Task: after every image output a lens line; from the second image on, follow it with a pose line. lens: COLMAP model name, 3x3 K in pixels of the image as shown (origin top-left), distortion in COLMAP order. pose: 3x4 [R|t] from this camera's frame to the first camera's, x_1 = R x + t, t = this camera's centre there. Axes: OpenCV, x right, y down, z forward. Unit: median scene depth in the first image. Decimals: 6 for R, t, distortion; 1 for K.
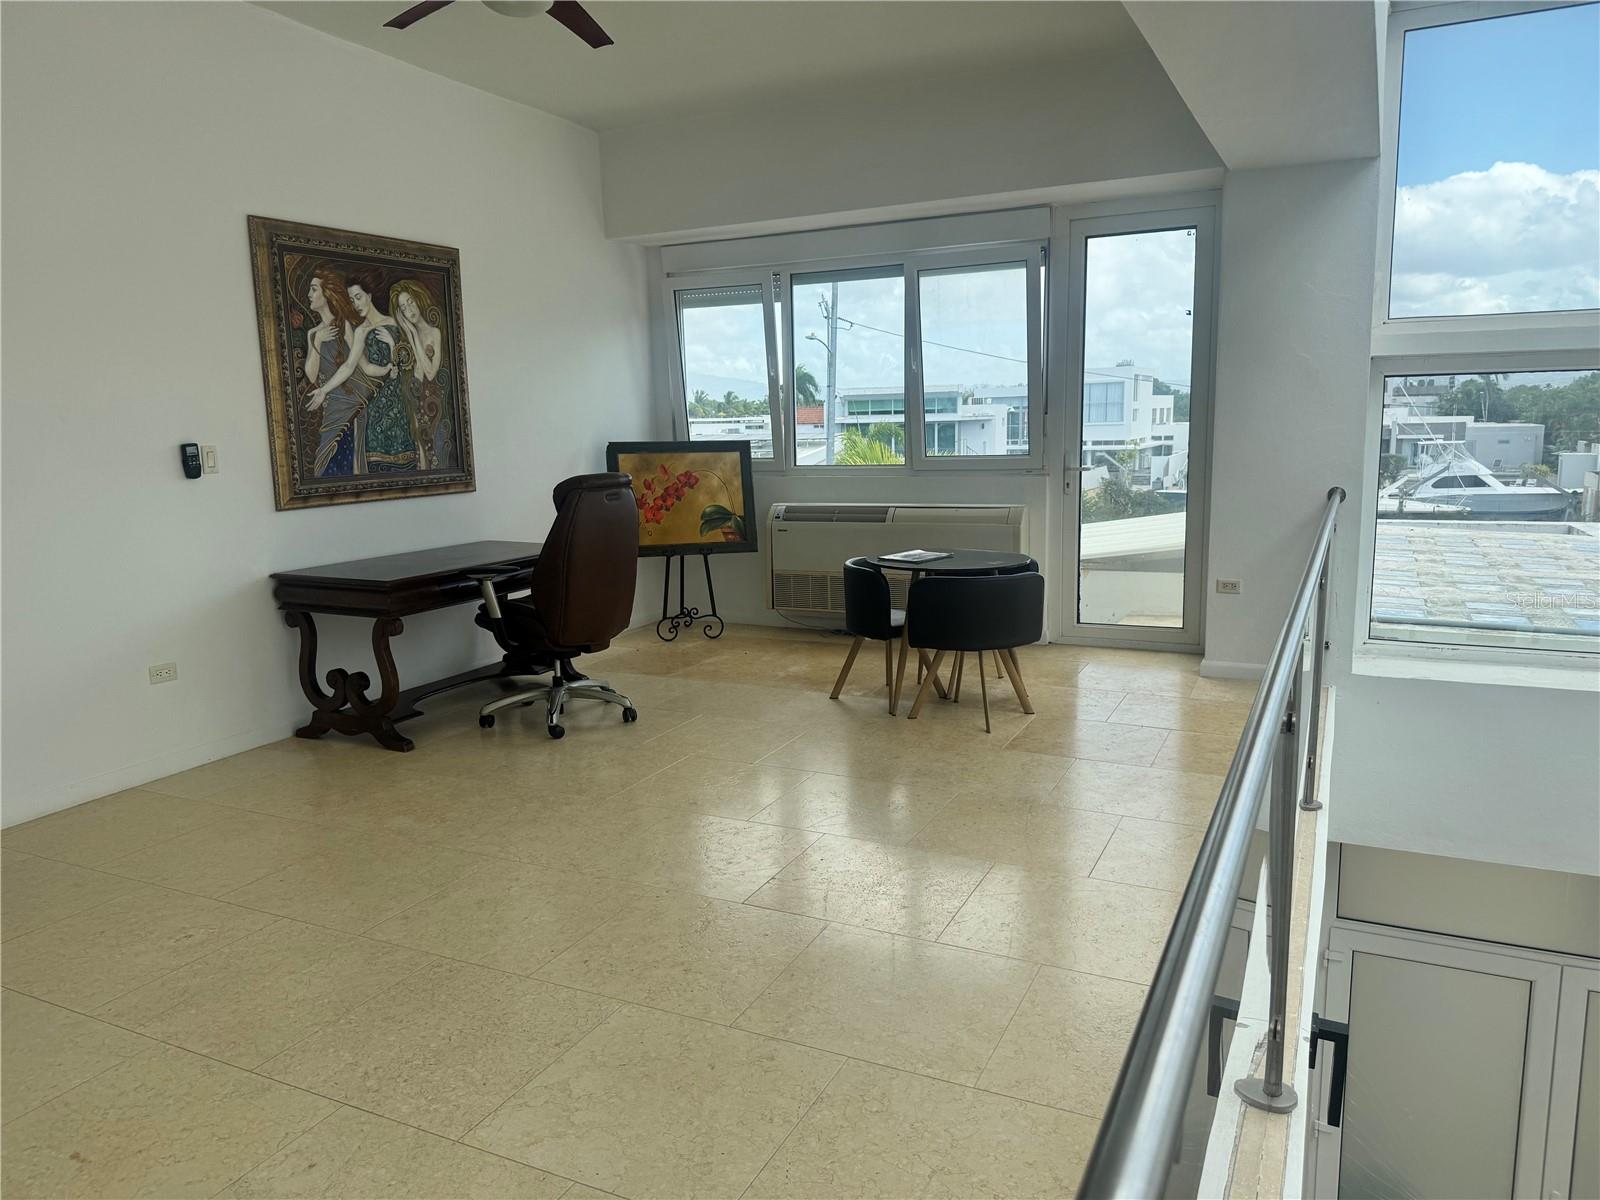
lens RADIAL K [[1132.9, 0, 795.7], [0, 1132.9, 619.2], [0, 0, 1]] dist [0.002299, 0.000356]
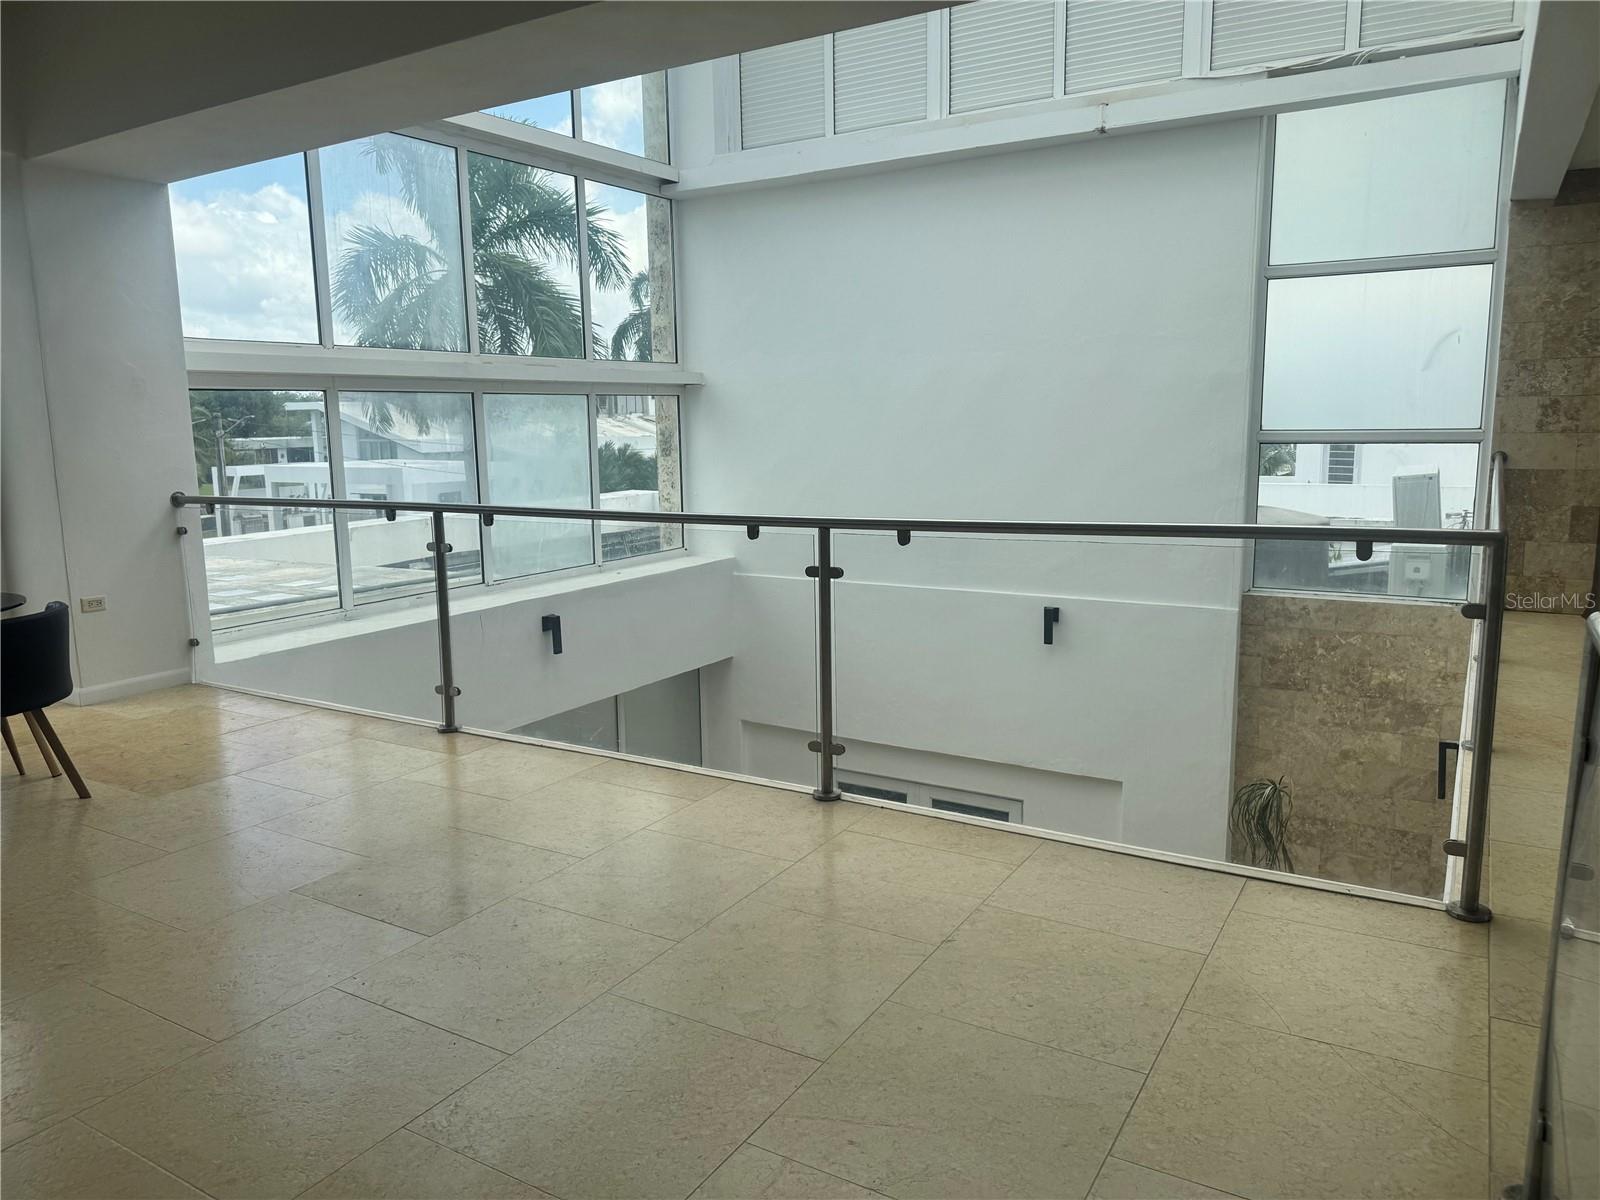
lens RADIAL K [[1121.2, 0, 798.2], [0, 1121.2, 590.5], [0, 0, 1]] dist [0.064536, -0.080670]
pose [[0.089573, -0.136039, 0.986646, -0.644964], [0.191488, 0.974499, 0.116980, -0.049697], [-0.977399, 0.178453, 0.113338, 0.412542]]
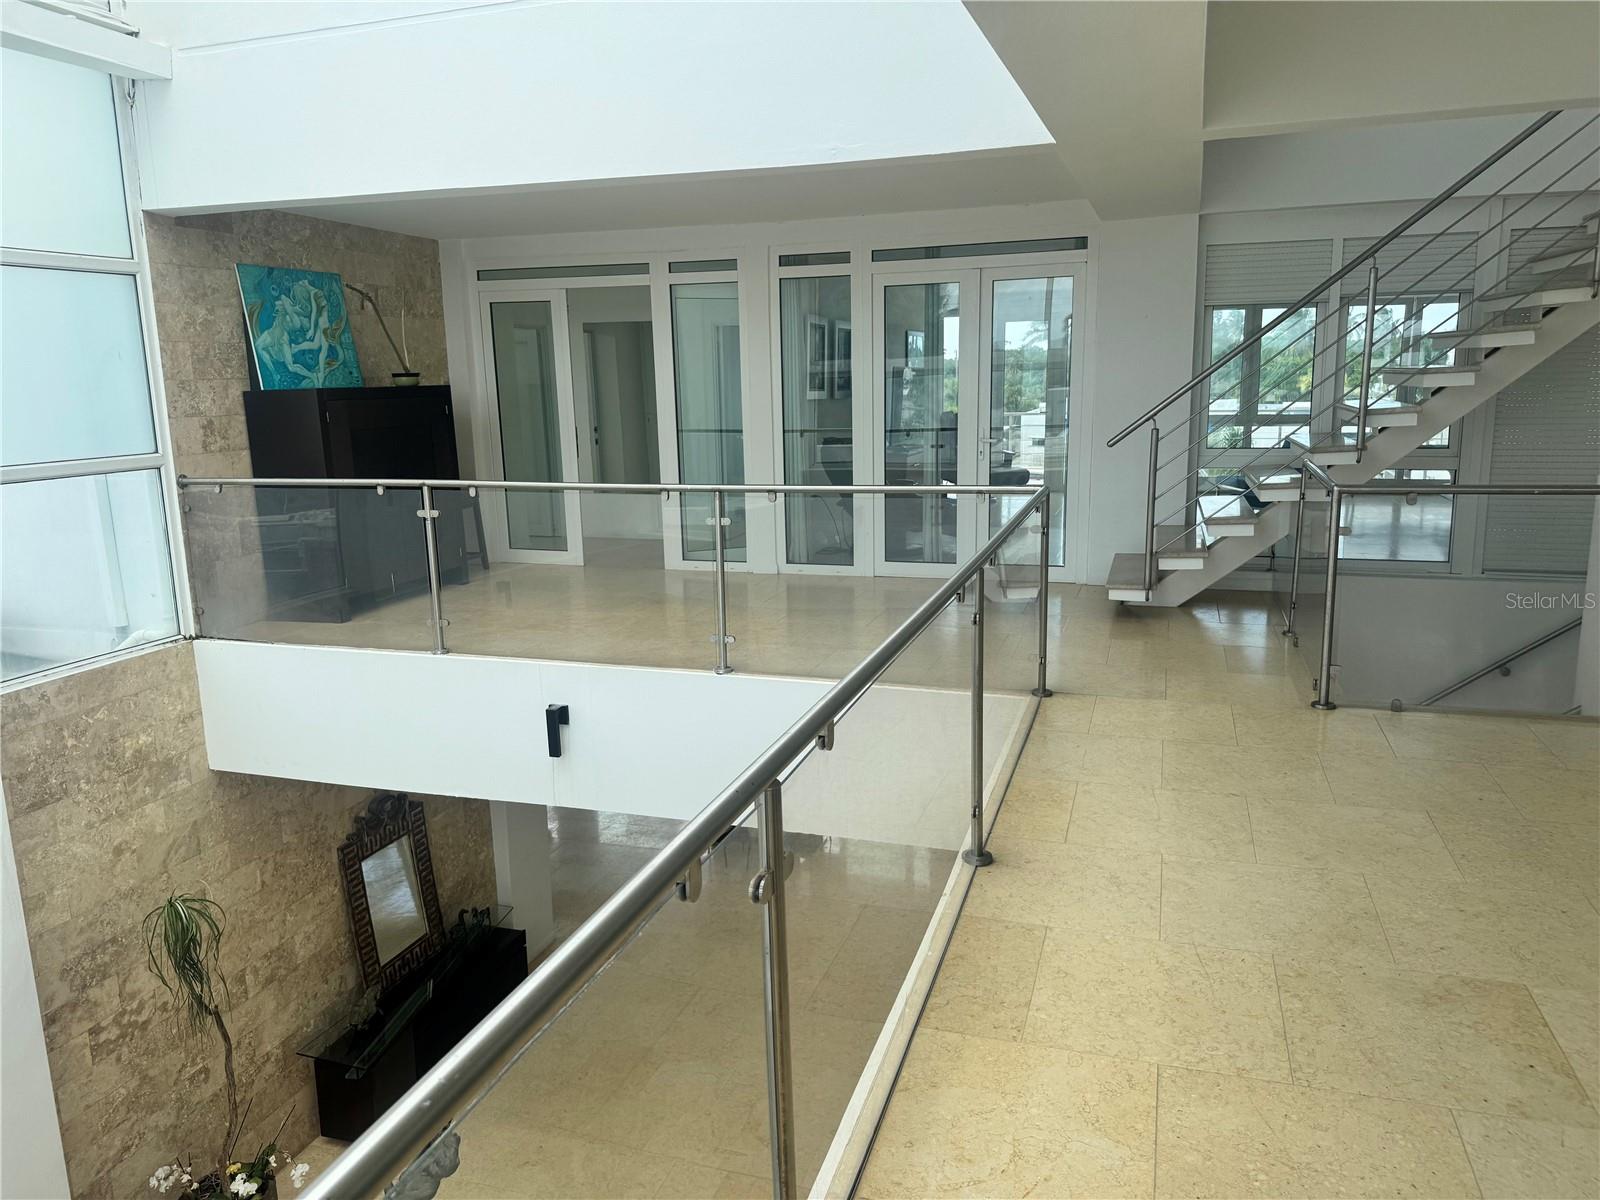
lens RADIAL K [[1121.2, 0, 798.2], [0, 1121.2, 590.5], [0, 0, 1]] dist [0.064536, -0.080670]
pose [[-0.990160, 0.066746, -0.123000, 0.436298], [0.017836, 0.931950, 0.362148, -0.262600], [0.138802, 0.356391, -0.923970, 1.192608]]
